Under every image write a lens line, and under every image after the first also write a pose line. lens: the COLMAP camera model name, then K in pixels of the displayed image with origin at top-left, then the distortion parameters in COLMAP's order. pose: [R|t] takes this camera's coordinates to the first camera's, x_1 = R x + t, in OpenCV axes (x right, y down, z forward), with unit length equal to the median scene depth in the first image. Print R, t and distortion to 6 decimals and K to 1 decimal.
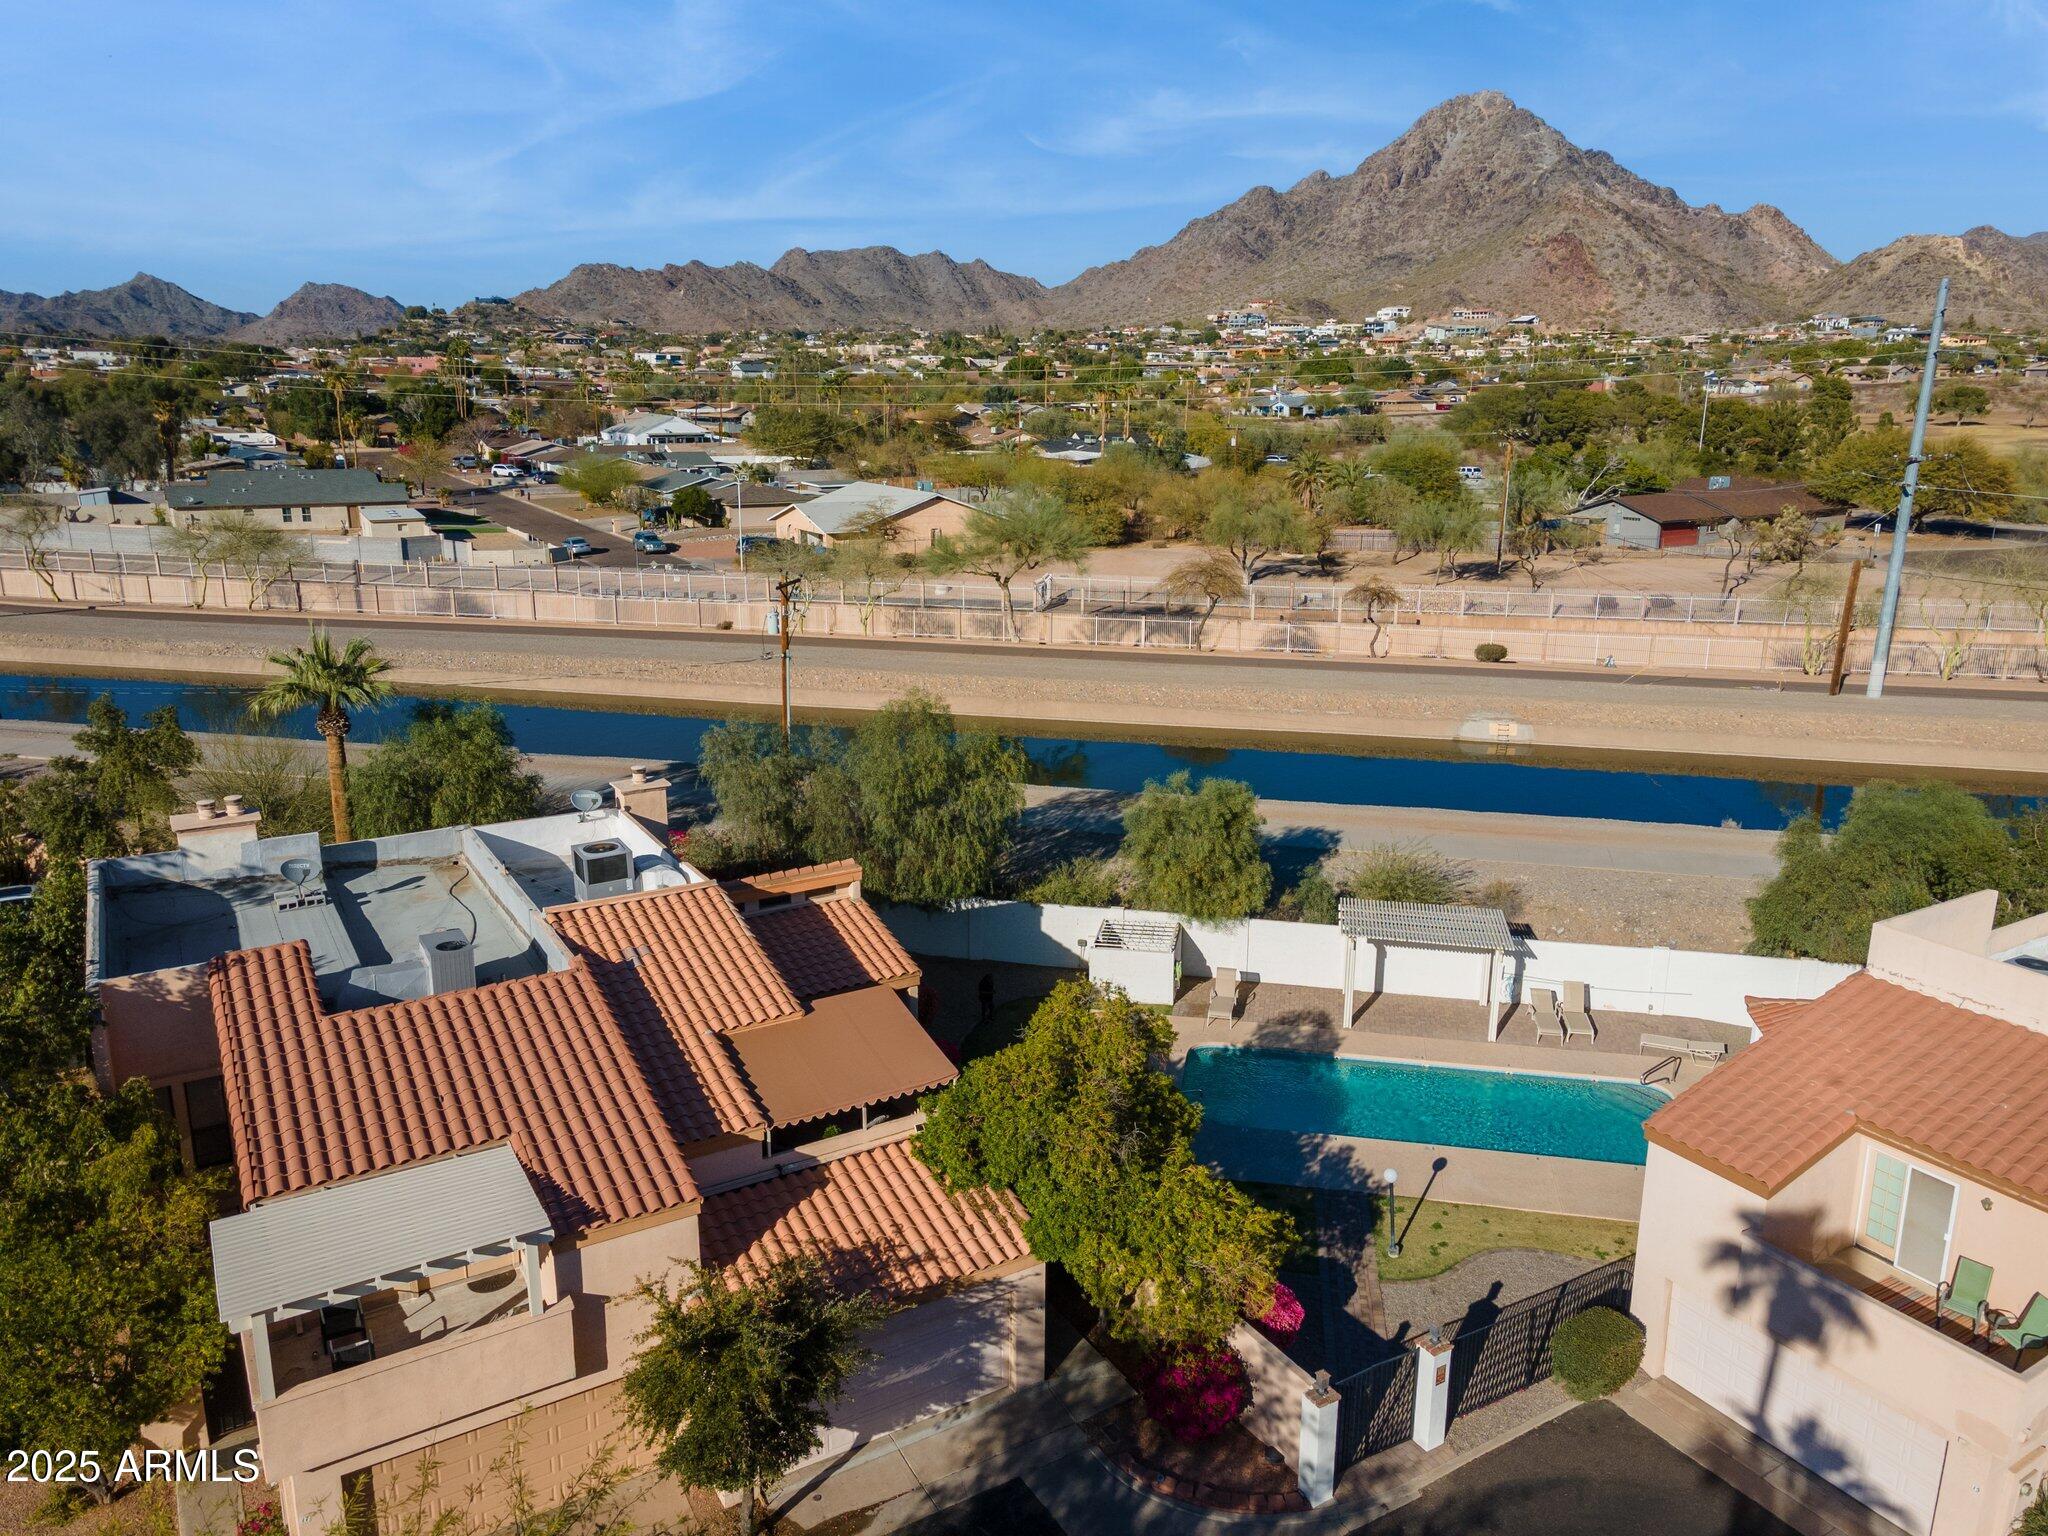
lens RADIAL K [[1489.6, 0, 1033.4], [0, 1489.6, 762.9], [0, 0, 1]] dist [0.024091, 0.038586]
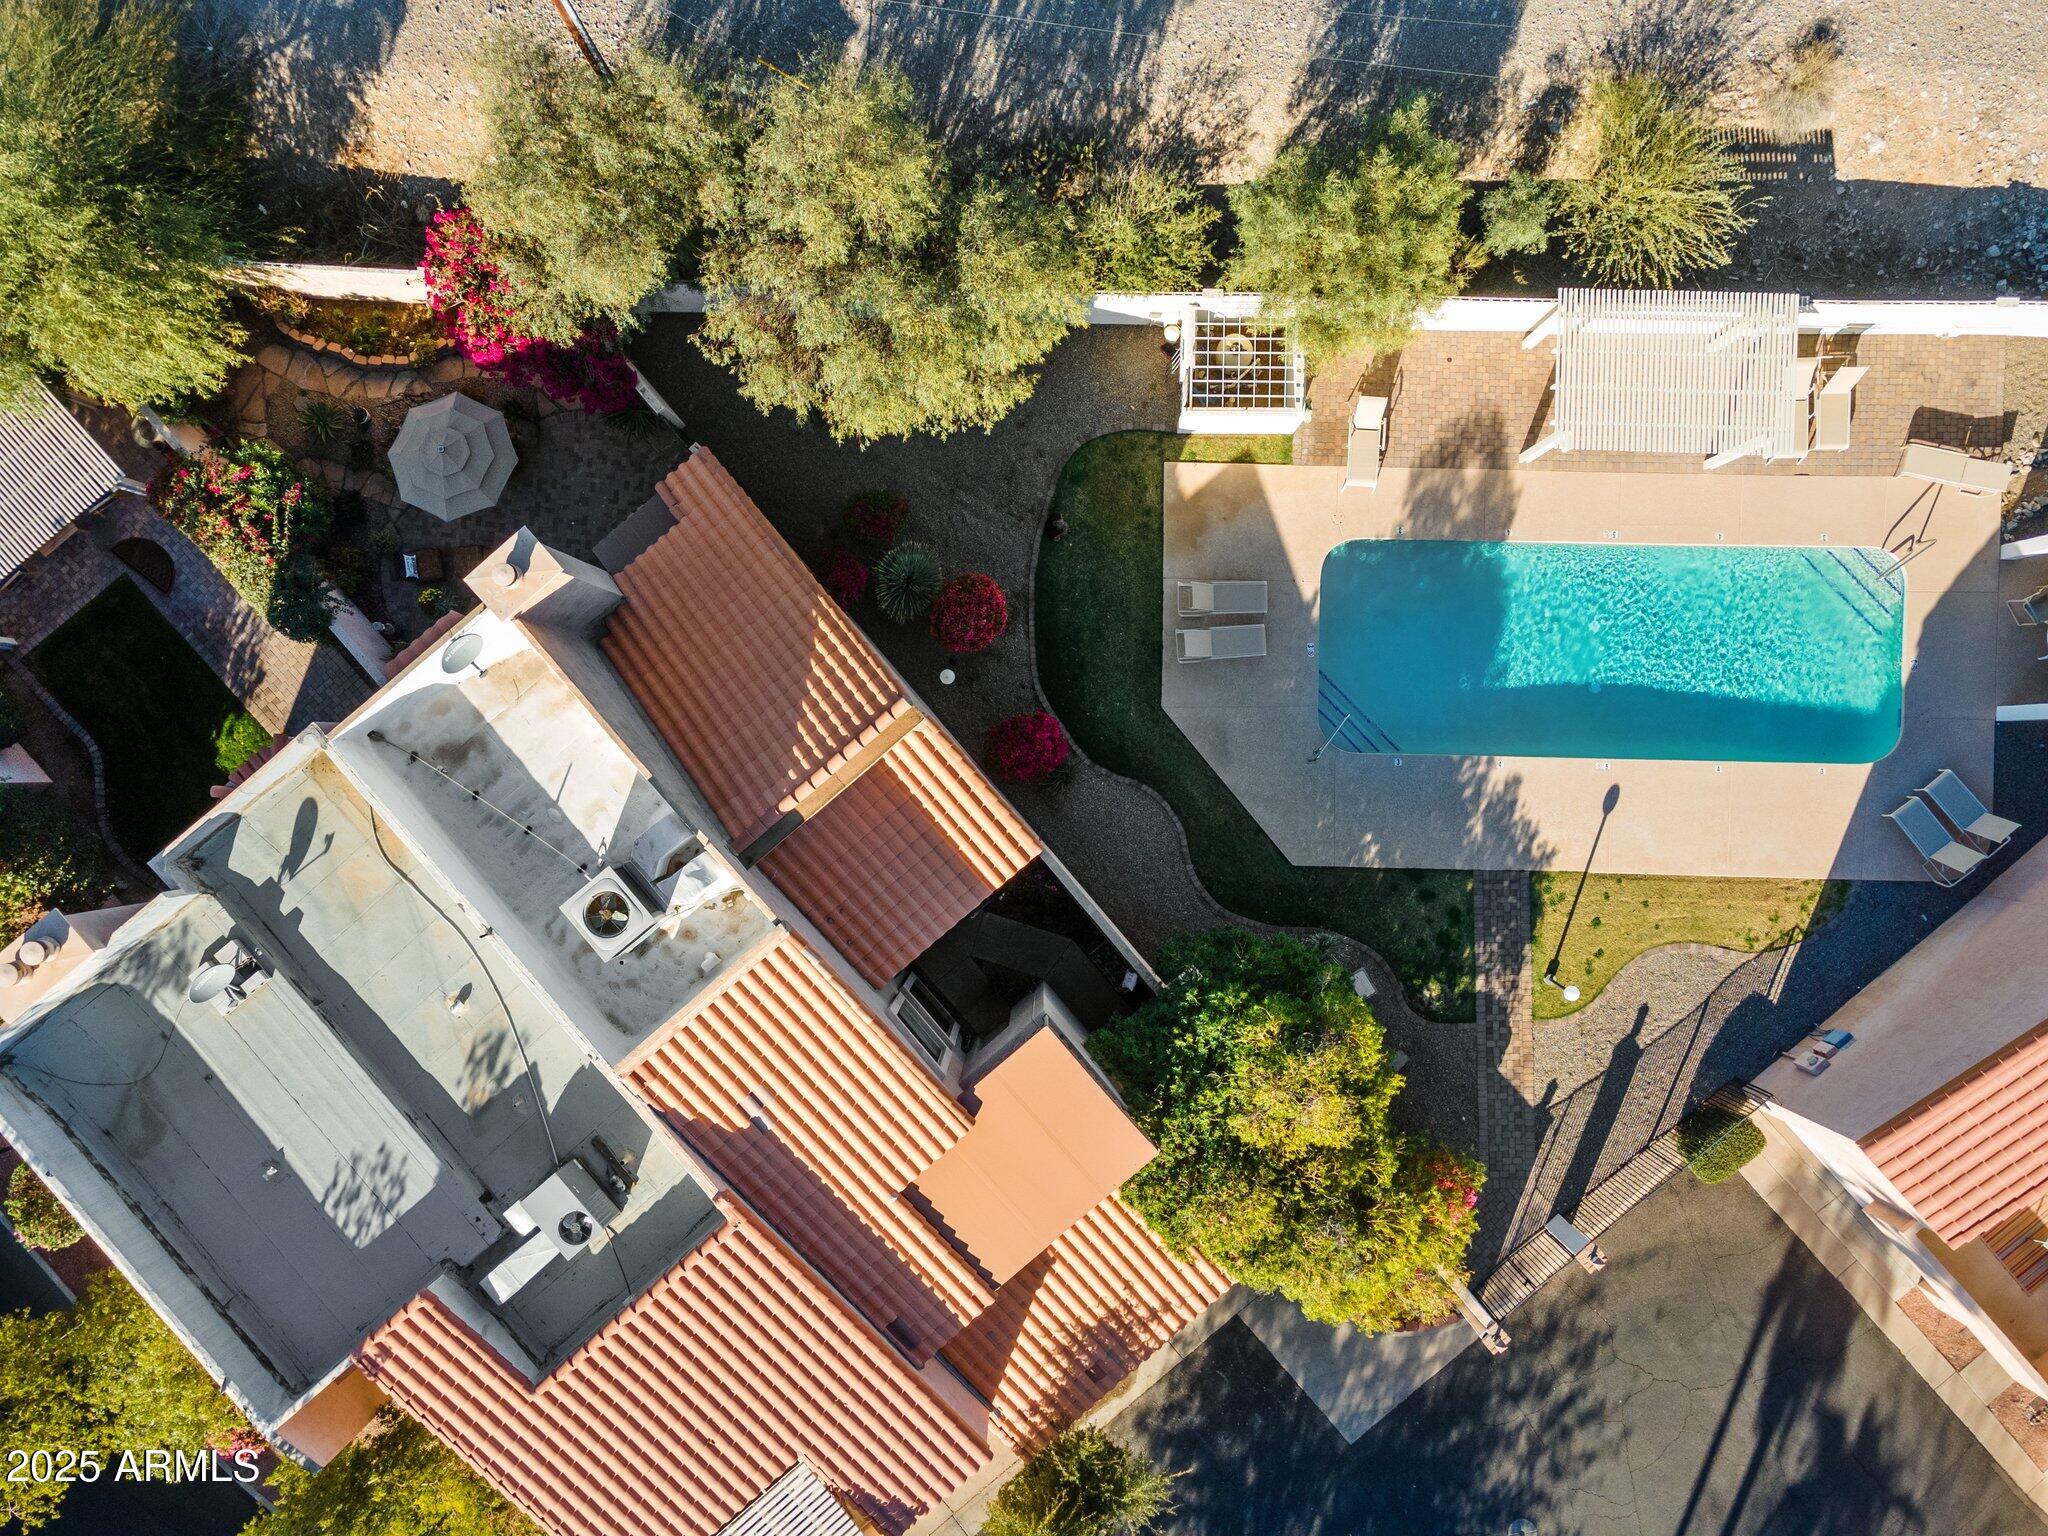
lens RADIAL K [[1489.6, 0, 1021.9], [0, 1489.6, 758.0], [0, 0, 1]] dist [0.024091, 0.038586]
pose [[0.985886, -0.167192, -0.008754, -0.055559], [0.050410, 0.246576, 0.967812, -0.494059], [-0.159652, -0.954593, 0.251524, 0.650748]]
